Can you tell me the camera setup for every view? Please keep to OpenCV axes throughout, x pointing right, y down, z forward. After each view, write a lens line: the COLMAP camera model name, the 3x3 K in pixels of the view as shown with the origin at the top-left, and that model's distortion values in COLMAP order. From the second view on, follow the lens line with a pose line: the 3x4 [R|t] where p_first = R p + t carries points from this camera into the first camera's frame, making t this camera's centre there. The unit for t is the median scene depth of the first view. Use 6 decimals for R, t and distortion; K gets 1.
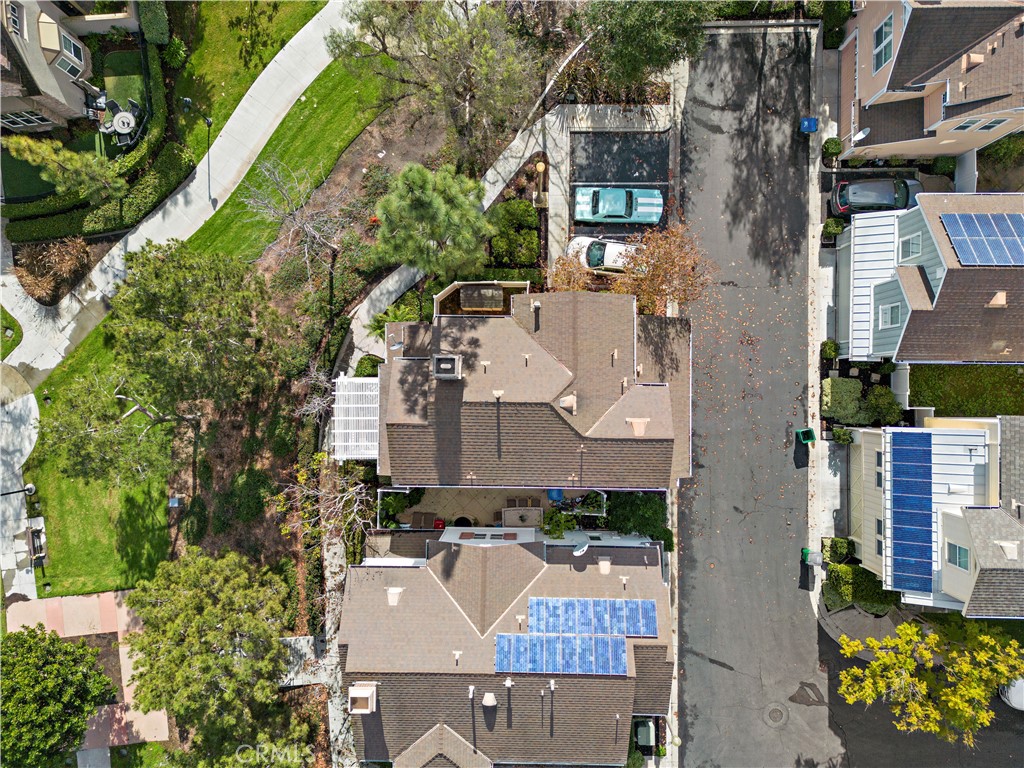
lens RADIAL K [[707.5, 0, 510.2], [0, 707.5, 384.2], [0, 0, 1]] dist [0.059762, -0.043931]
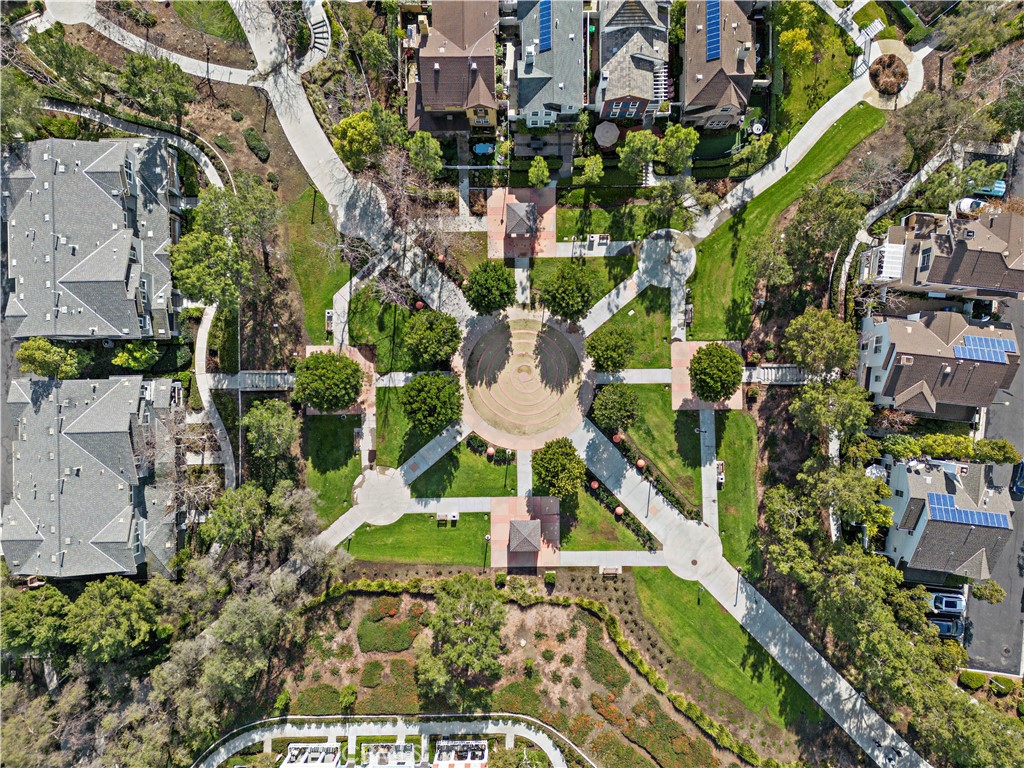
lens RADIAL K [[707.5, 0, 512.1], [0, 707.5, 384.2], [0, 0, 1]] dist [0.059762, -0.043931]
pose [[0.994779, 0.101820, 0.006949, -1.198686], [-0.101852, 0.994790, 0.004384, 0.477164], [-0.006466, -0.005069, 0.999966, -1.183453]]
